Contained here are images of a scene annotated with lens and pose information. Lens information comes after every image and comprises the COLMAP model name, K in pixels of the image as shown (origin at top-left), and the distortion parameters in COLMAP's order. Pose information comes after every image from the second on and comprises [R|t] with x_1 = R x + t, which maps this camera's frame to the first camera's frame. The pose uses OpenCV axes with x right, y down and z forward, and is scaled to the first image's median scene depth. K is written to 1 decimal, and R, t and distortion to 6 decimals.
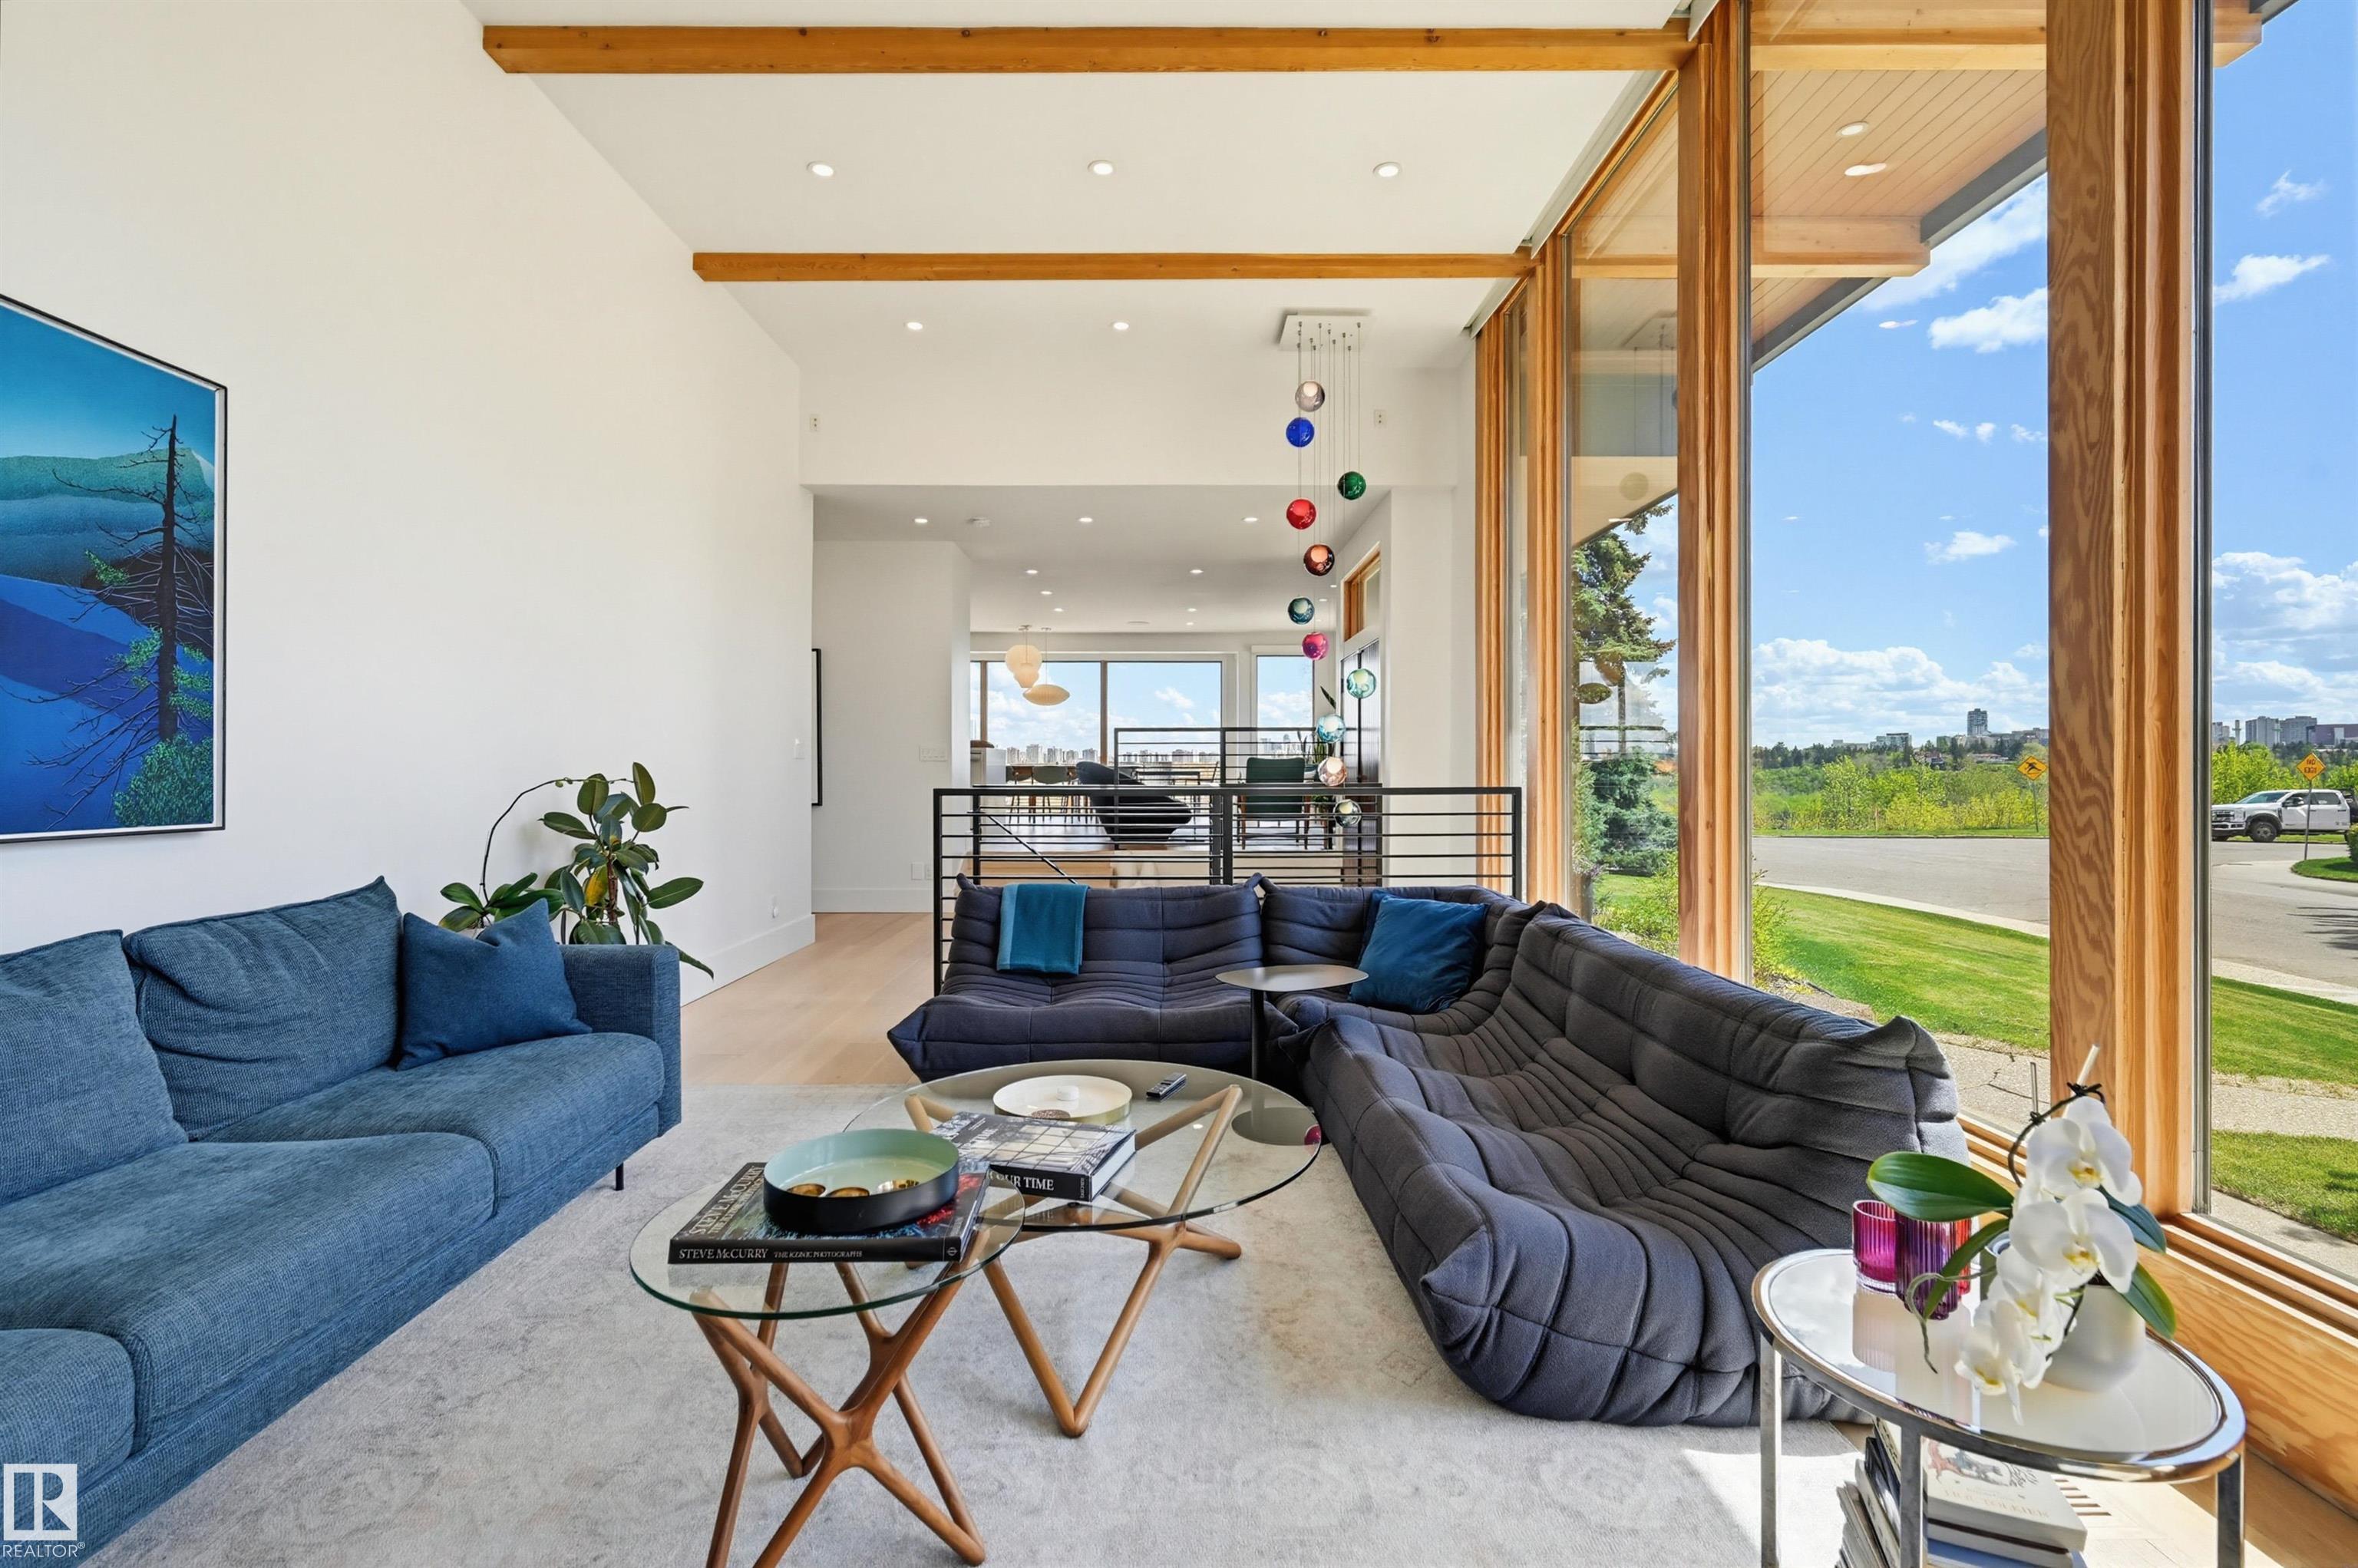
lens RADIAL K [[1076.9, 0, 1170.5], [0, 1076.9, 772.8], [0, 0, 1]] dist [-0.000381, 0.000499]
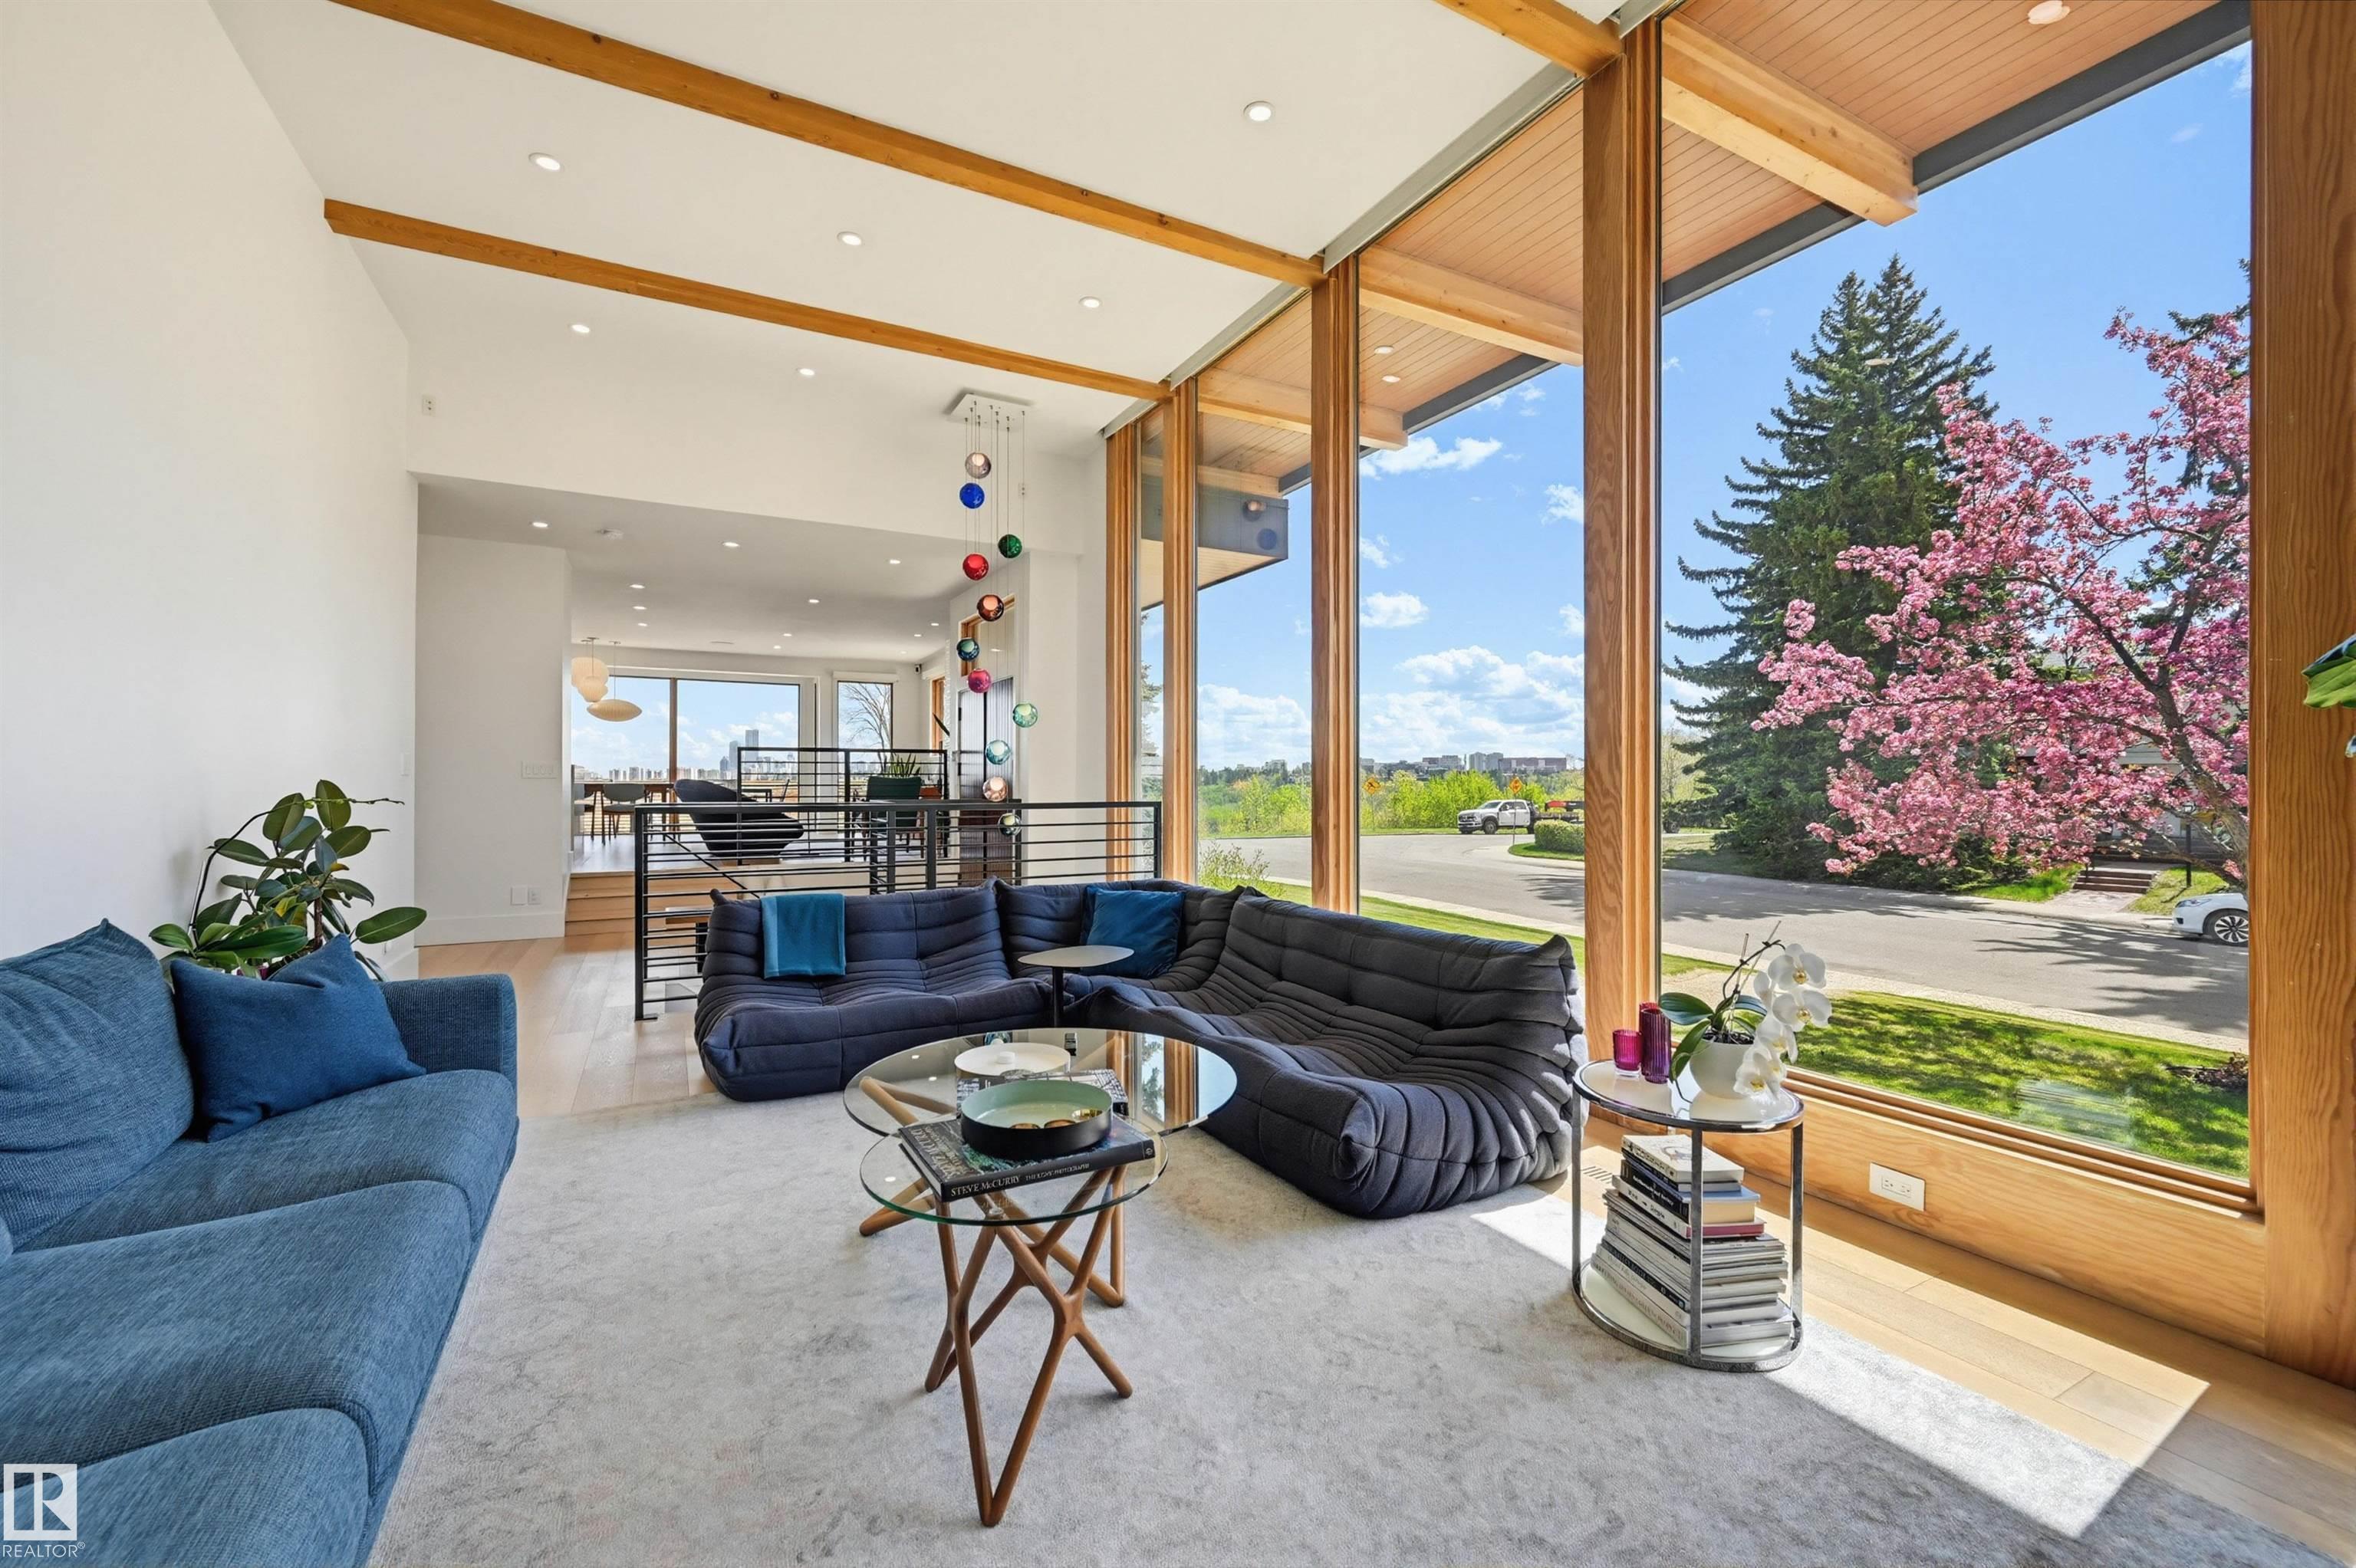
lens RADIAL K [[963.5, 0, 1179.3], [0, 963.5, 787.5], [0, 0, 1]] dist [-0.000789, 0.000843]
pose [[0.881288, -0.000260, 0.472579, -0.260985], [0.001387, 0.999997, -0.002036, -0.000914], [-0.472577, 0.002449, 0.881286, -0.023584]]
